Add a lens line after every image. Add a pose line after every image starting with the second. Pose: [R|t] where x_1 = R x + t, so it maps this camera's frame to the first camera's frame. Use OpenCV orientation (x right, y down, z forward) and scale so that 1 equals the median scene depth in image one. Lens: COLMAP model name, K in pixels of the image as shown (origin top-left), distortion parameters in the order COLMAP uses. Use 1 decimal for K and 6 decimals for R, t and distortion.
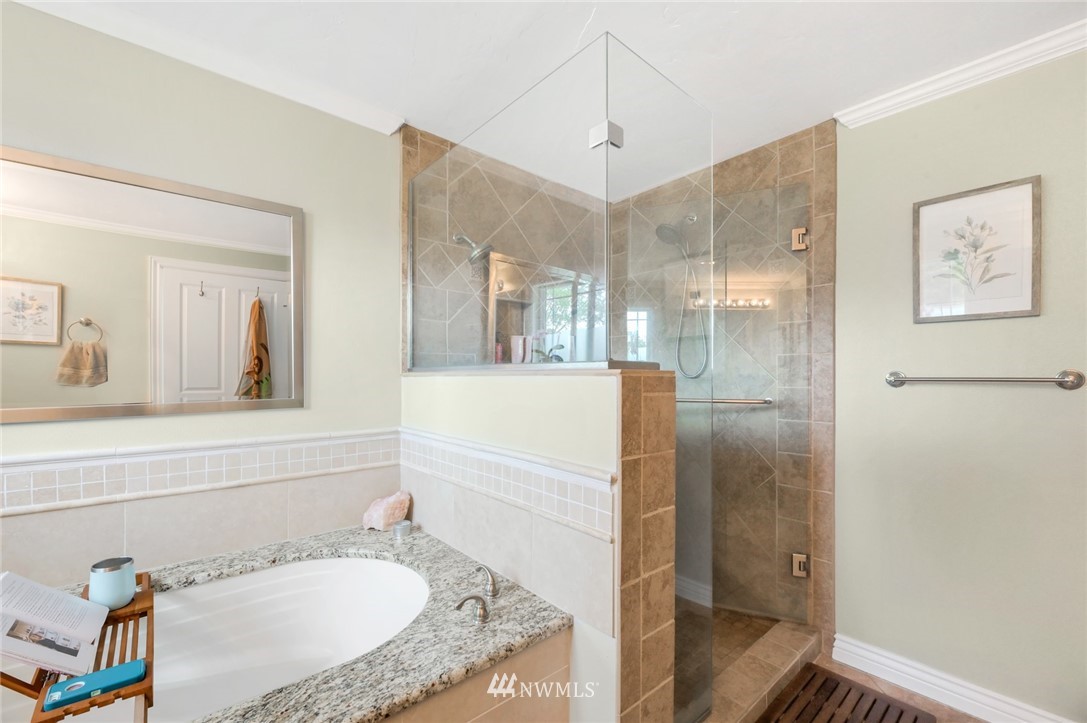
lens RADIAL K [[450.7, 0, 548.3], [0, 450.7, 375.9], [0, 0, 1]] dist [-0.009771, 0.000126]
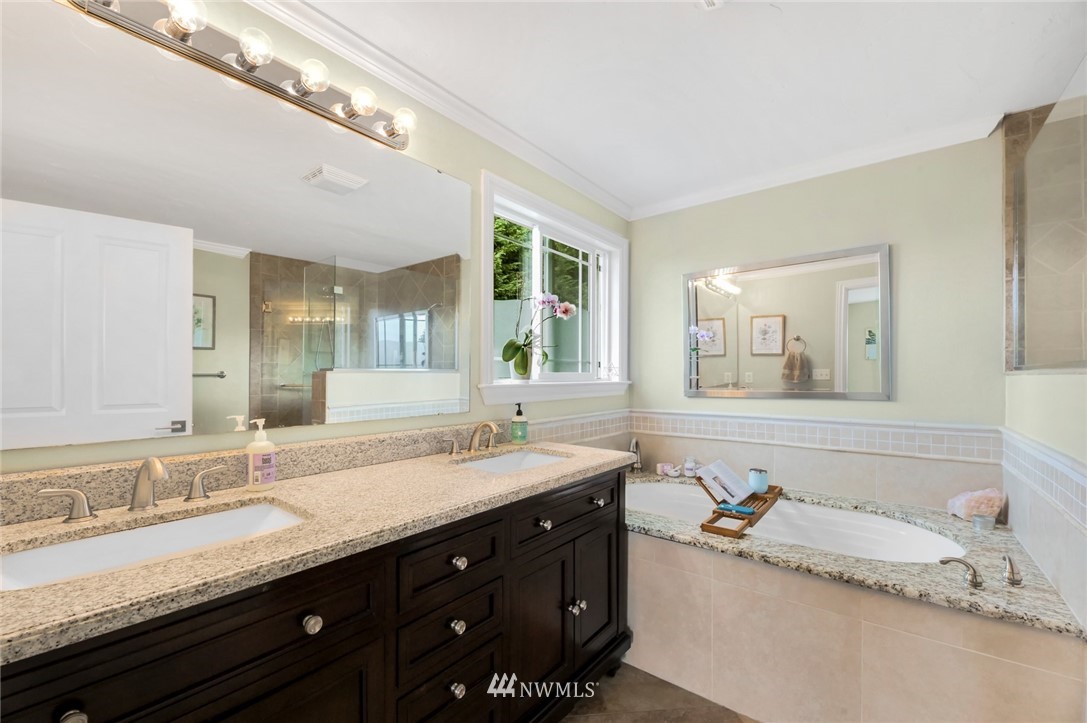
lens RADIAL K [[450.7, 0, 542.2], [0, 450.7, 369.1], [0, 0, 1]] dist [-0.009771, 0.000126]
pose [[0.191597, -0.012867, -0.981389, 0.543810], [-0.001534, 0.999909, -0.013409, 0.002821], [0.981472, 0.004074, 0.191560, -0.214890]]
